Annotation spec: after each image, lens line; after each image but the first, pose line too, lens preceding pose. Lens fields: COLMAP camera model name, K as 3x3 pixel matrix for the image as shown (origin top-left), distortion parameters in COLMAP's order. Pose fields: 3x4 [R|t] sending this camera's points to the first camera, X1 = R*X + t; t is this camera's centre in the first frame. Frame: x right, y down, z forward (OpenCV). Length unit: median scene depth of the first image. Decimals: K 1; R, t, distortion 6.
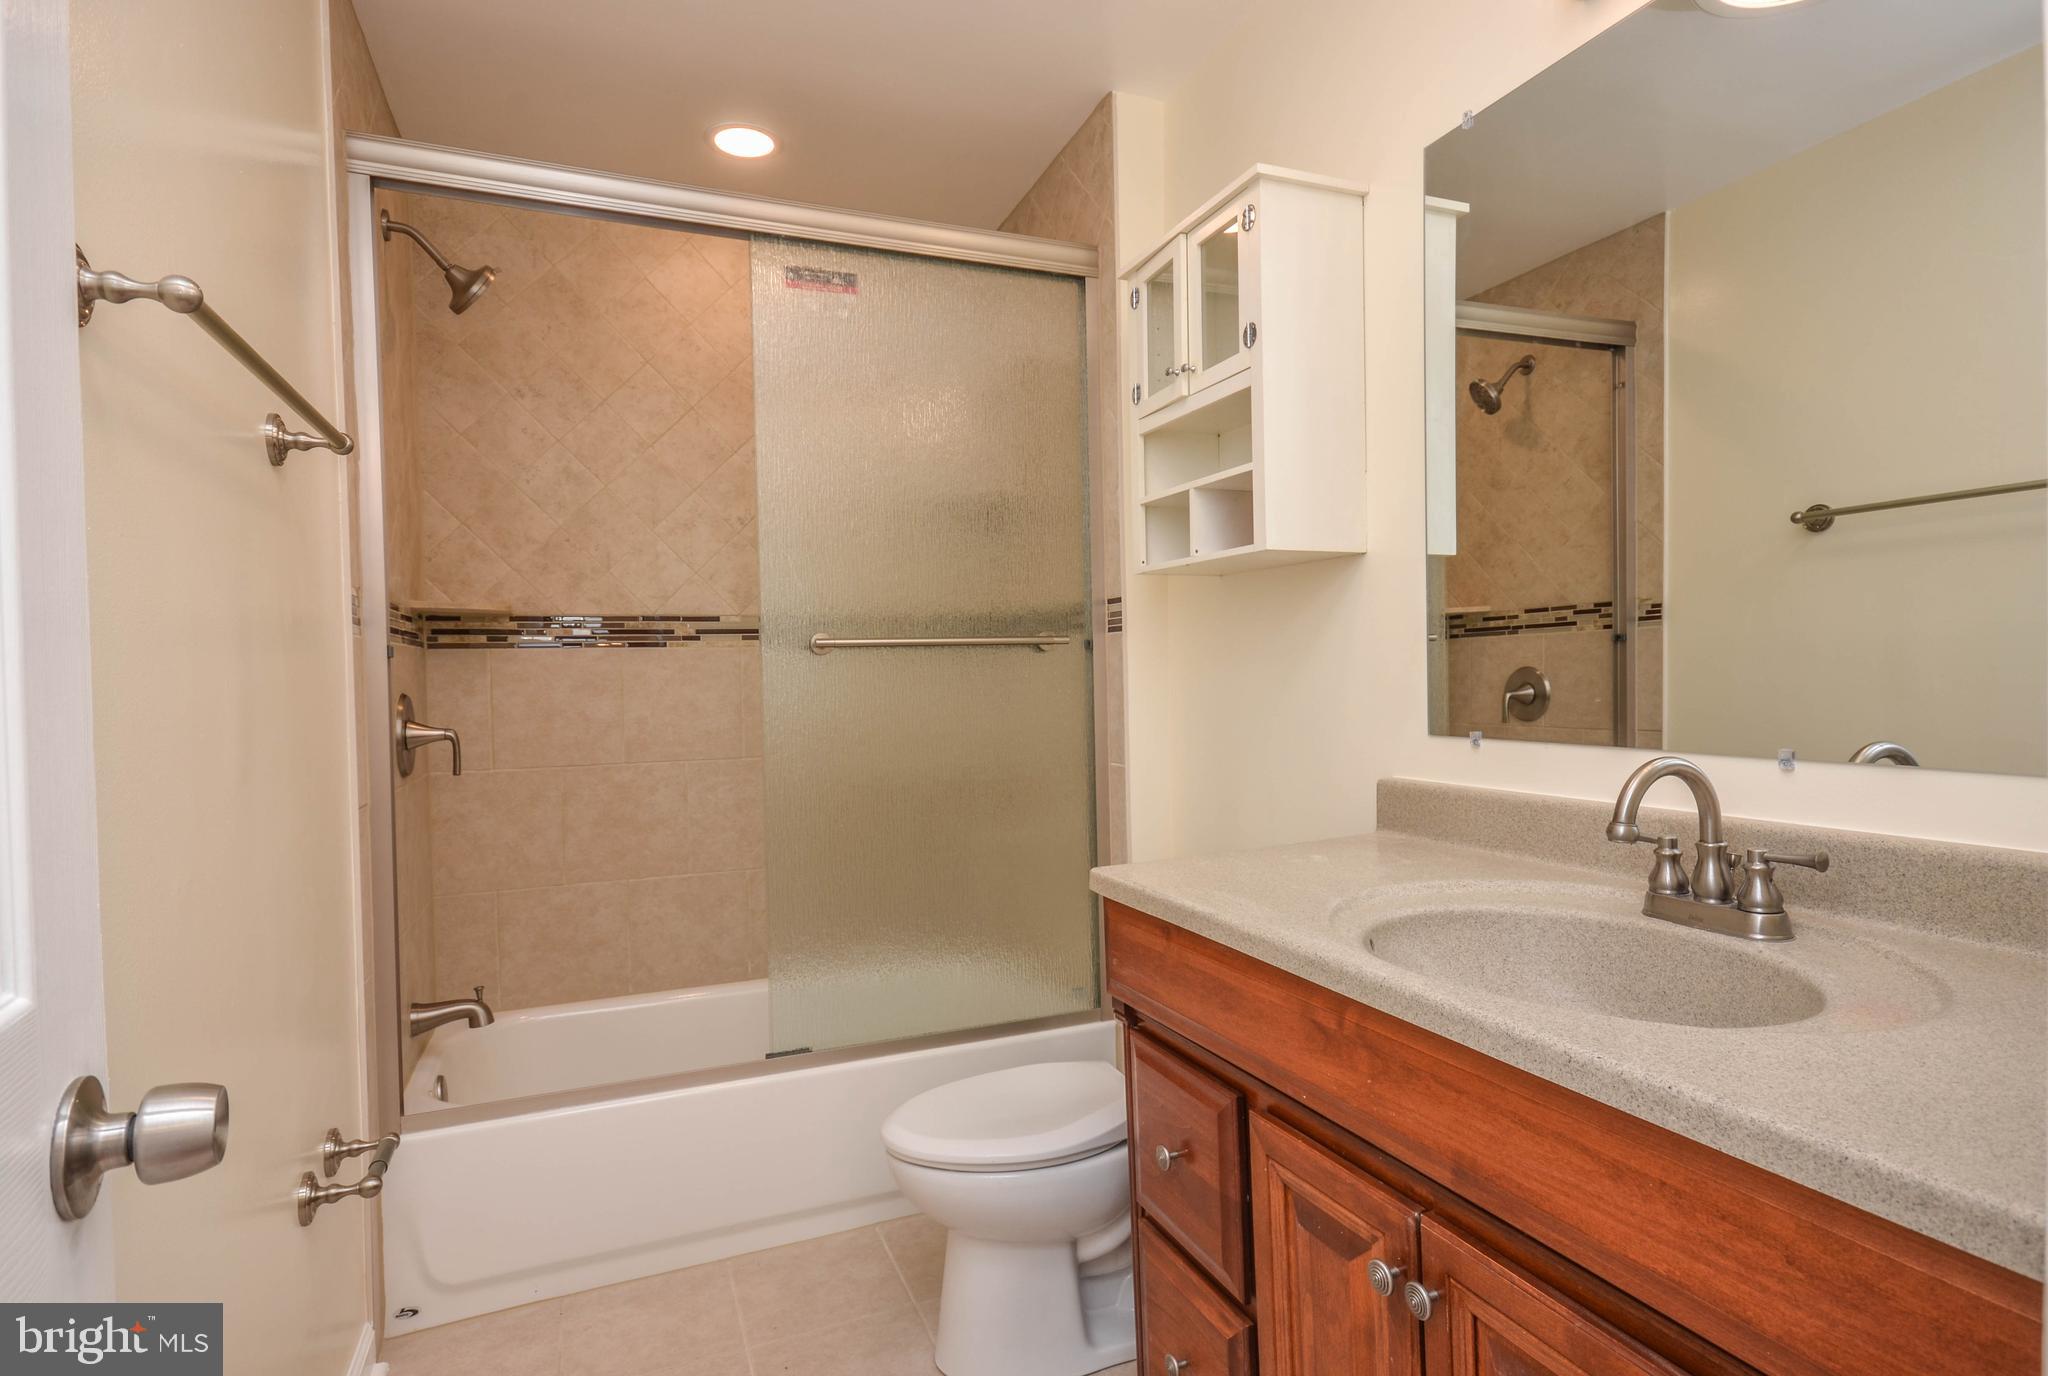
lens RADIAL K [[1046.0, 0, 1030.3], [0, 1046.0, 690.7], [0, 0, 1]] dist [0.000986, 0.001806]
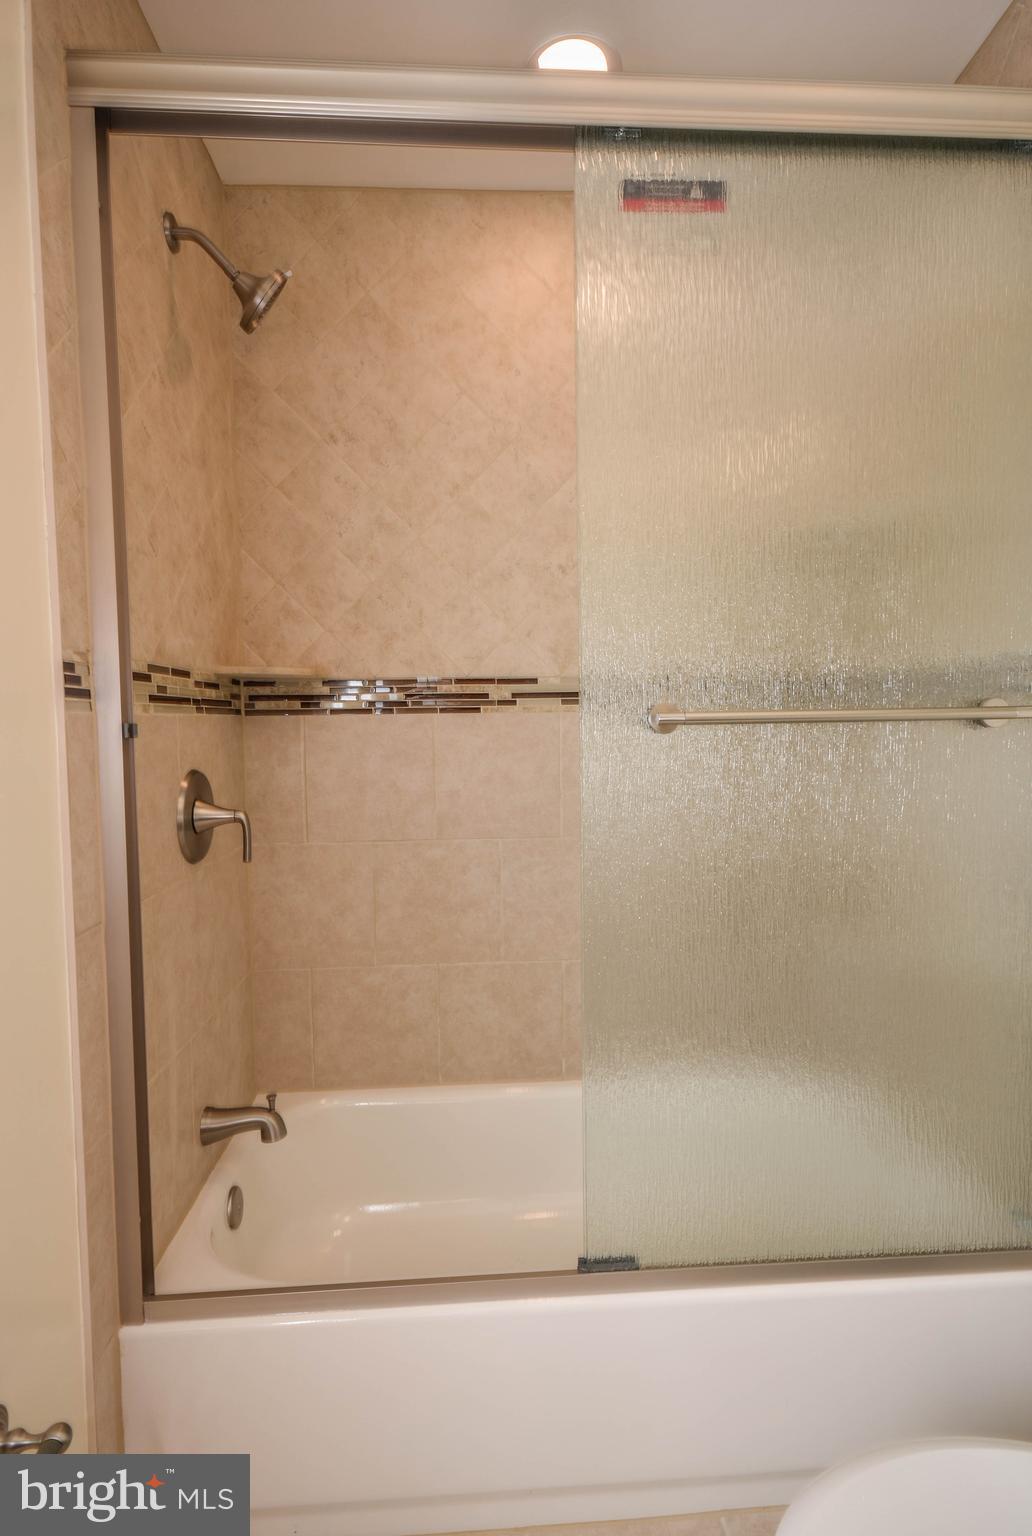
lens RADIAL K [[784.5, 0, 516.7], [0, 784.5, 770.7], [0, 0, 1]] dist [0.000986, 0.001806]
pose [[0.944467, 0.029904, -0.327244, -0.097405], [-0.011963, 0.998320, 0.056701, -0.031650], [0.328389, -0.049637, 0.943237, 0.380181]]
